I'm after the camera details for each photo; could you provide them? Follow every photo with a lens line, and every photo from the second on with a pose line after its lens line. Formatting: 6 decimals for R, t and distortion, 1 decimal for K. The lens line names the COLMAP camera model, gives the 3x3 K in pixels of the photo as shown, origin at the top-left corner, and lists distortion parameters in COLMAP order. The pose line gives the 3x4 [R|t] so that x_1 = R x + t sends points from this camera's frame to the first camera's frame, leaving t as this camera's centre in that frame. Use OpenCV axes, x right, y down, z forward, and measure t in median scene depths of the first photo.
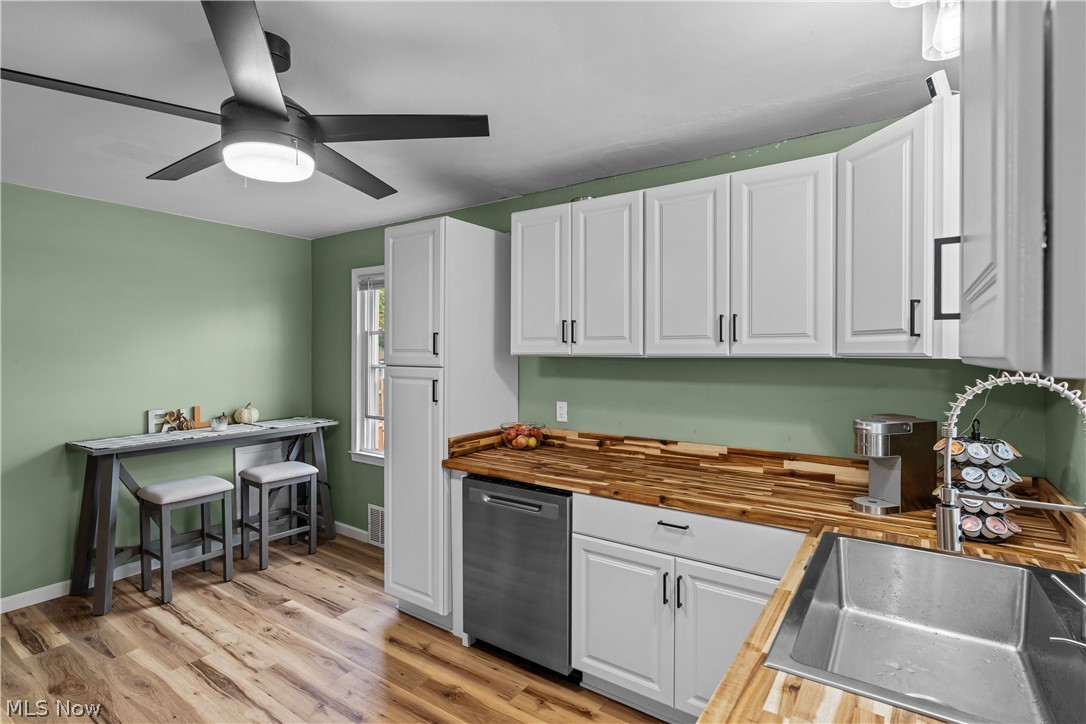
lens RADIAL K [[529.6, 0, 542.2], [0, 529.6, 356.7], [0, 0, 1]] dist [-0.004168, -0.000224]
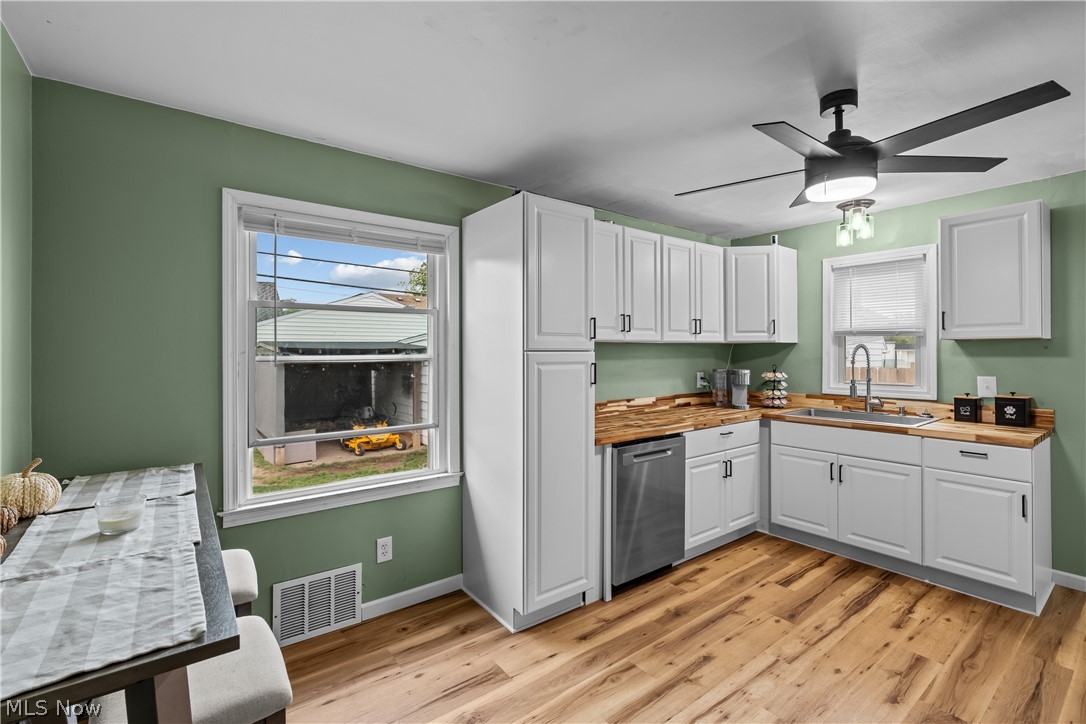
lens RADIAL K [[485.9, 0, 542.4], [0, 485.9, 354.5], [0, 0, 1]] dist [-0.013403, -0.000088]
pose [[0.311748, -0.010463, 0.950107, -1.208104], [0.012209, 0.999901, 0.007005, 0.021011], [-0.950086, 0.009416, 0.311845, 0.850587]]
